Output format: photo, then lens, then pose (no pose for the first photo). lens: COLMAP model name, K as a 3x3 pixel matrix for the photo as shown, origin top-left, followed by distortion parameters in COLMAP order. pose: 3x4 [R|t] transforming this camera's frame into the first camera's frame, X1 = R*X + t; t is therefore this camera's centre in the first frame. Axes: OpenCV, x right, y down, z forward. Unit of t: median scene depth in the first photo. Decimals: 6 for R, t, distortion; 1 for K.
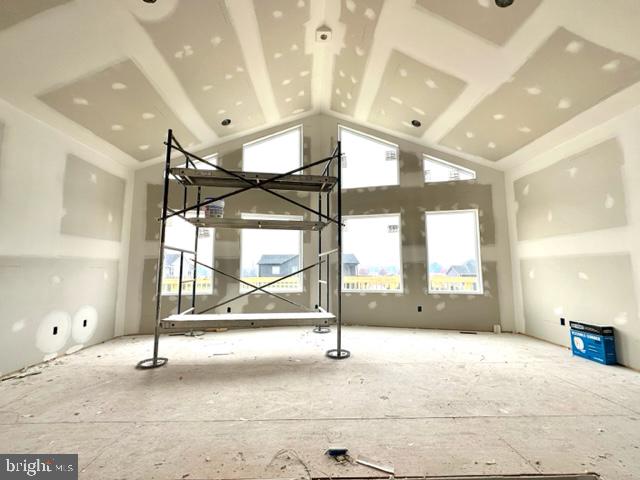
lens RADIAL K [[283.3, 0, 320.0], [0, 283.3, 240.0], [0, 0, 1]] dist [-0.001772, -0.000294]
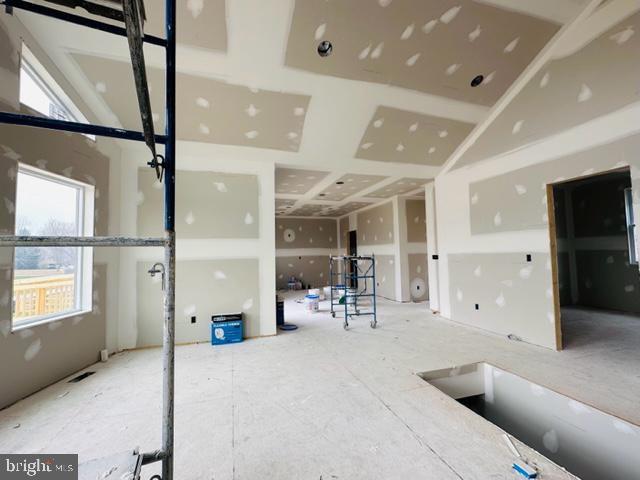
lens RADIAL K [[283.3, 0, 320.0], [0, 283.3, 240.0], [0, 0, 1]] dist [-0.001772, -0.000294]
pose [[-0.275293, 0.058353, 0.959588, -0.334019], [-0.081082, 0.993190, -0.083657, 0.045121], [-0.957935, -0.100835, -0.268687, 0.924028]]
